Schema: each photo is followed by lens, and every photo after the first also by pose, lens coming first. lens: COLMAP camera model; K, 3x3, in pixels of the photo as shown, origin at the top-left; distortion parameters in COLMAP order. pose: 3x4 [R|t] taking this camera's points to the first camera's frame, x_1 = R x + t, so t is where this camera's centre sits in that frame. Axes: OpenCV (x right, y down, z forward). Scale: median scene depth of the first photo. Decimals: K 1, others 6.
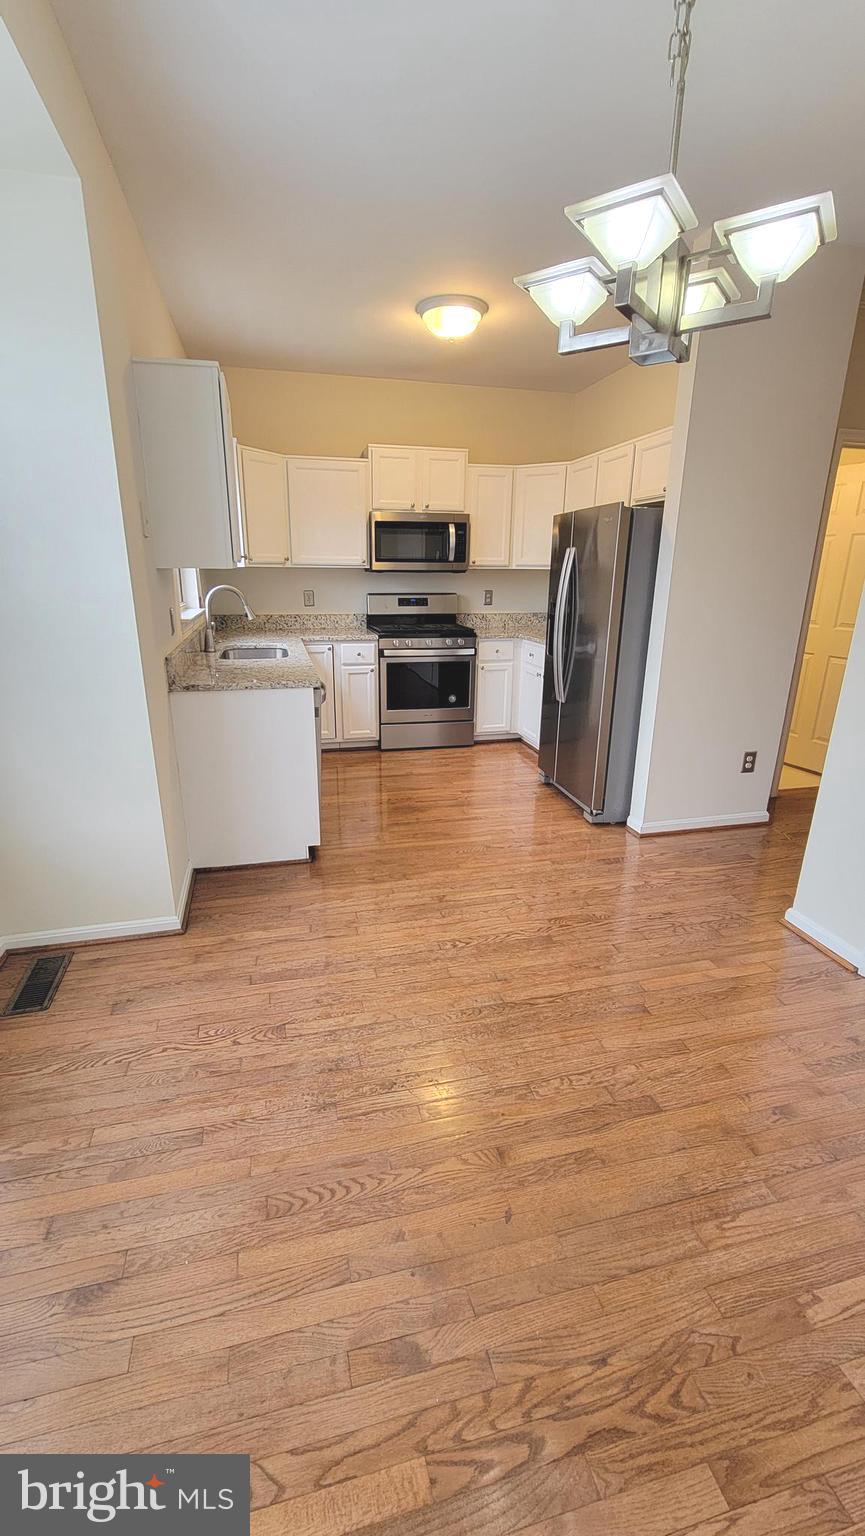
lens RADIAL K [[632.3, 0, 417.5], [0, 632.3, 765.0], [0, 0, 1]] dist [-0.000545, -0.000385]
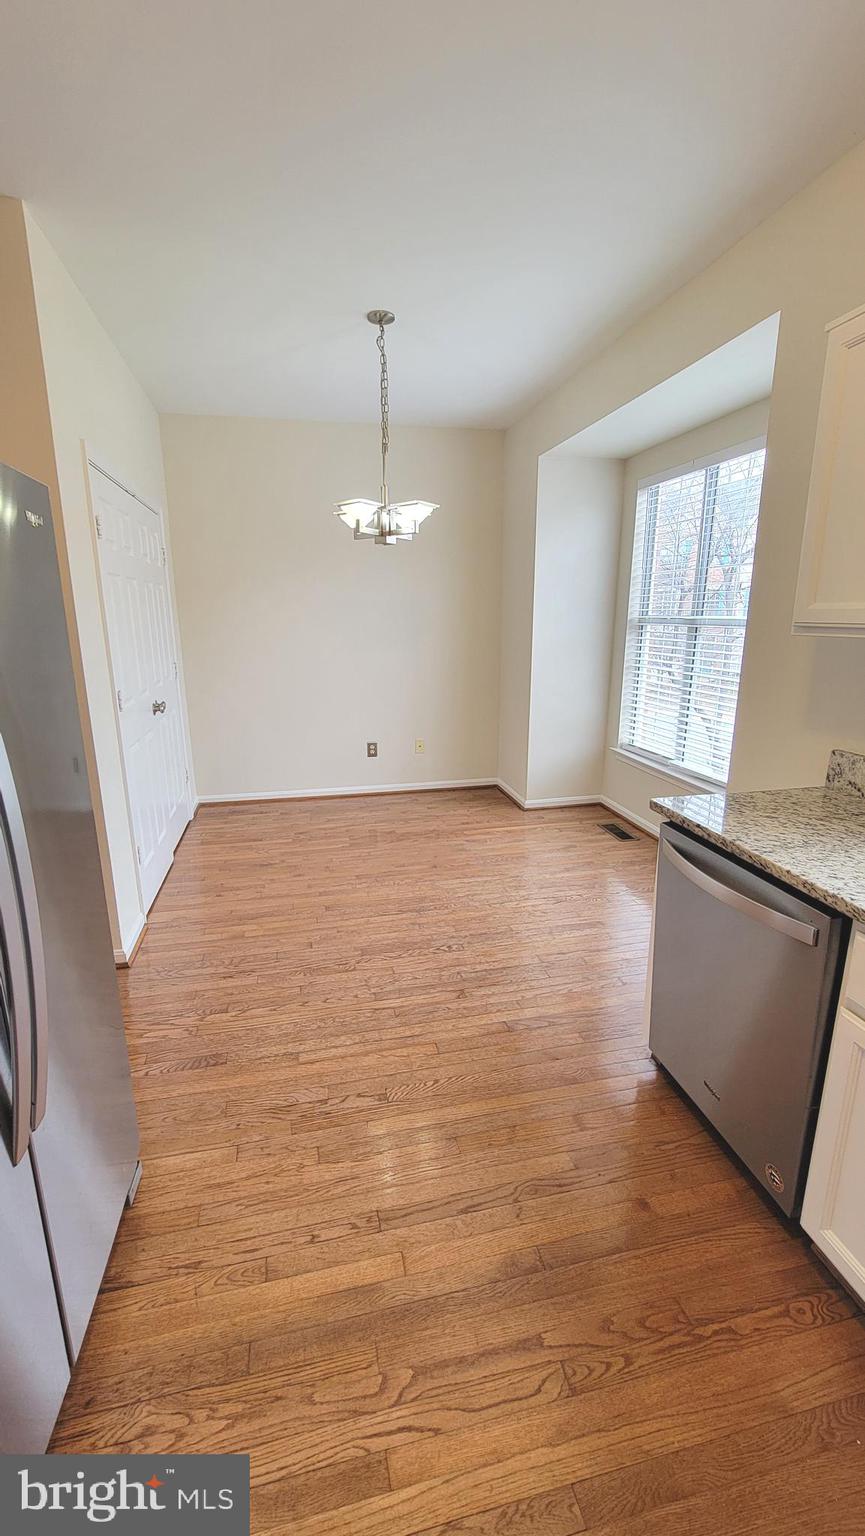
lens RADIAL K [[632.3, 0, 425.0], [0, 632.3, 770.7], [0, 0, 1]] dist [-0.000545, -0.000385]
pose [[-0.999892, -0.002571, 0.014470, 0.043892], [0.005319, 0.854550, 0.519342, -0.296805], [-0.013701, 0.519363, -0.854444, 0.915682]]
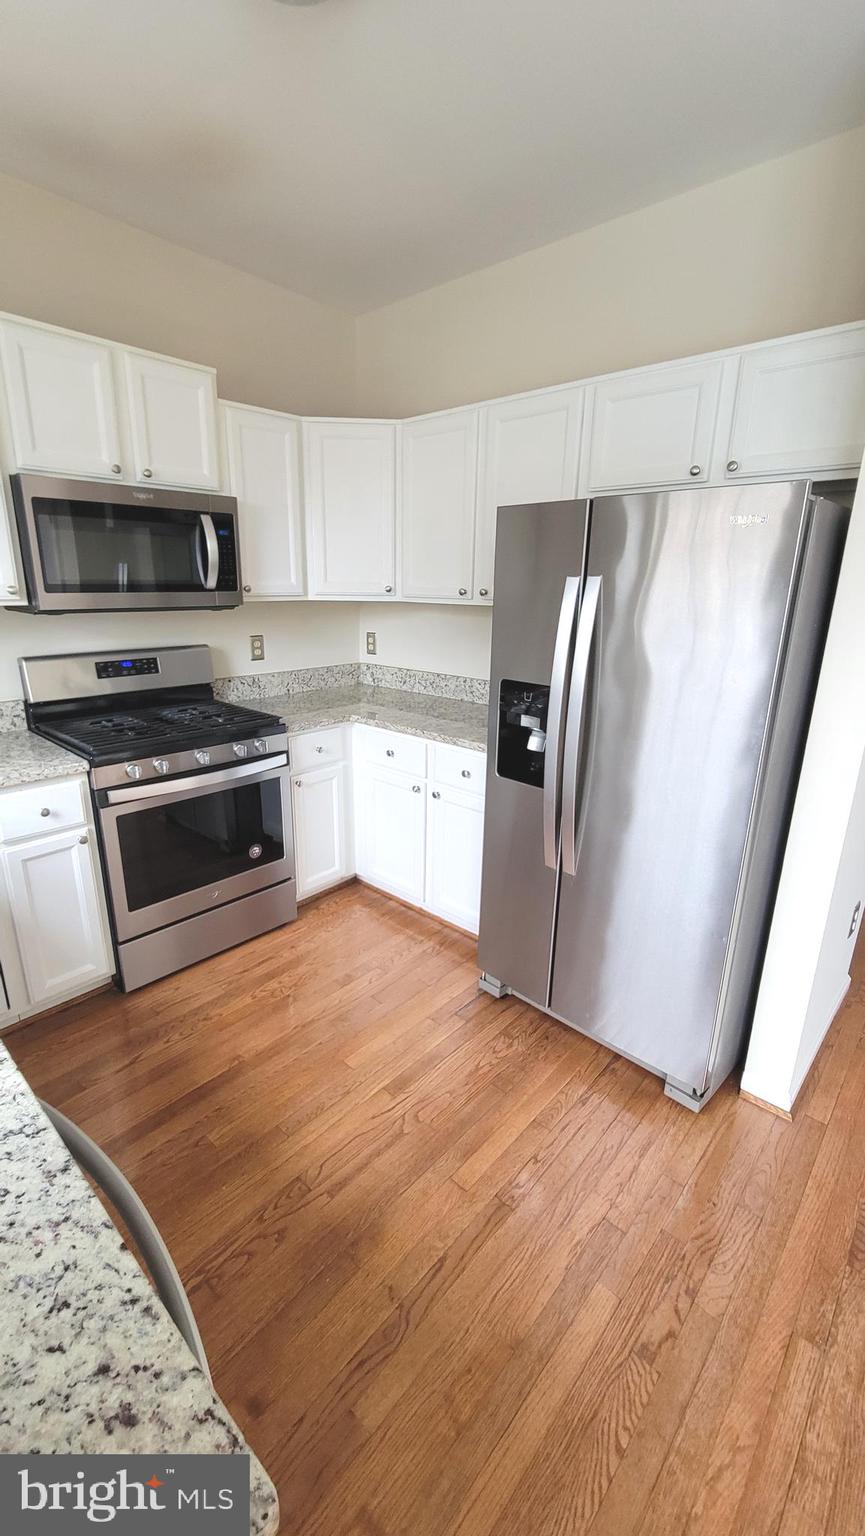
lens RADIAL K [[632.3, 0, 423.4], [0, 632.3, 766.4], [0, 0, 1]] dist [-0.000545, -0.000385]
pose [[0.826016, -0.155200, 0.541858, -0.105042], [0.159099, 0.986452, 0.040008, -0.177949], [-0.540726, 0.053162, 0.839517, 0.497764]]
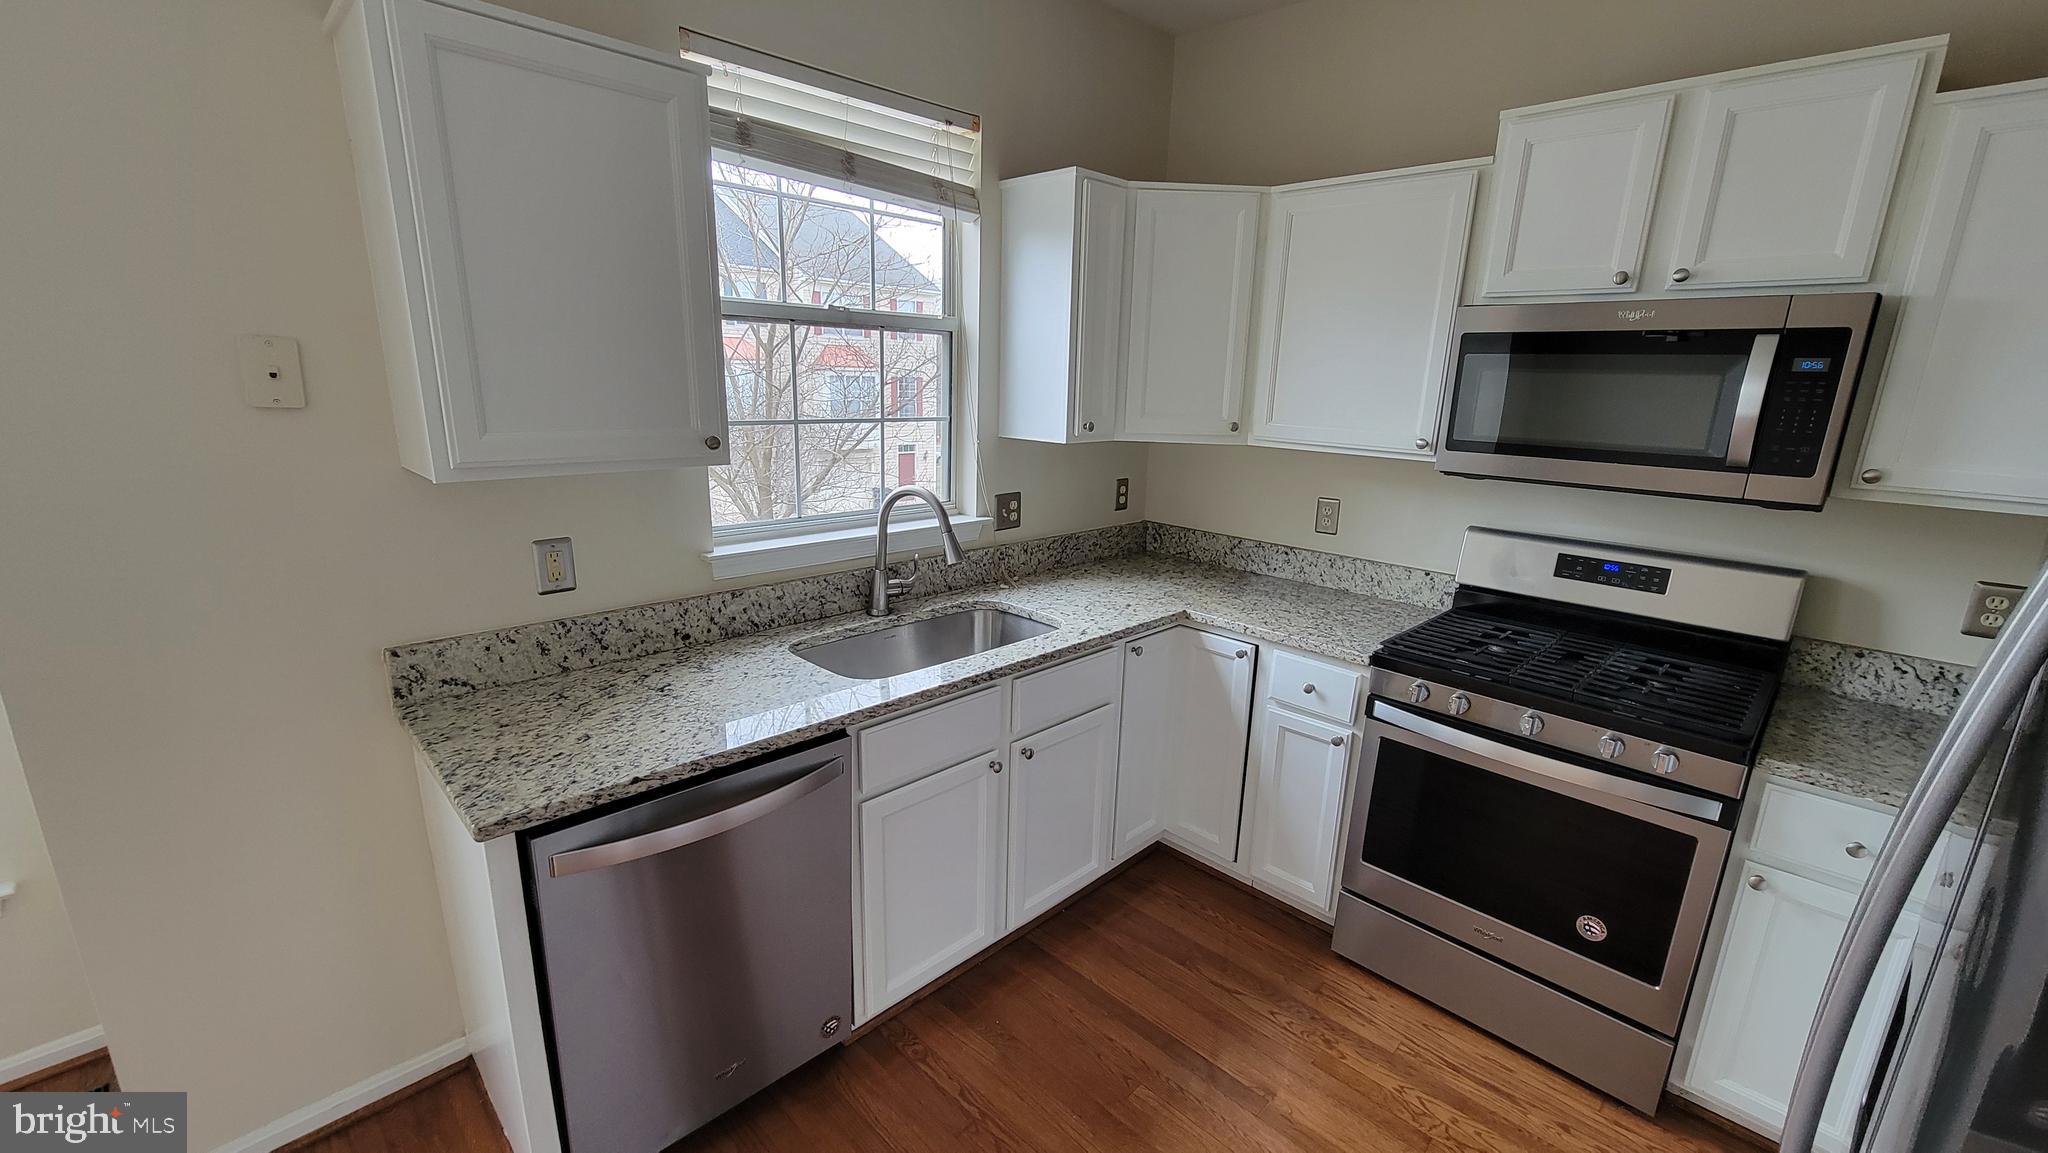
lens RADIAL K [[843.1, 0, 1017.7], [0, 843.1, 586.6], [0, 0, 1]] dist [-0.000545, -0.000385]
pose [[0.529847, 0.218160, -0.819554, 0.203179], [-0.275814, 0.958143, 0.076737, -0.217861], [0.801991, 0.185386, 0.567840, 0.559661]]
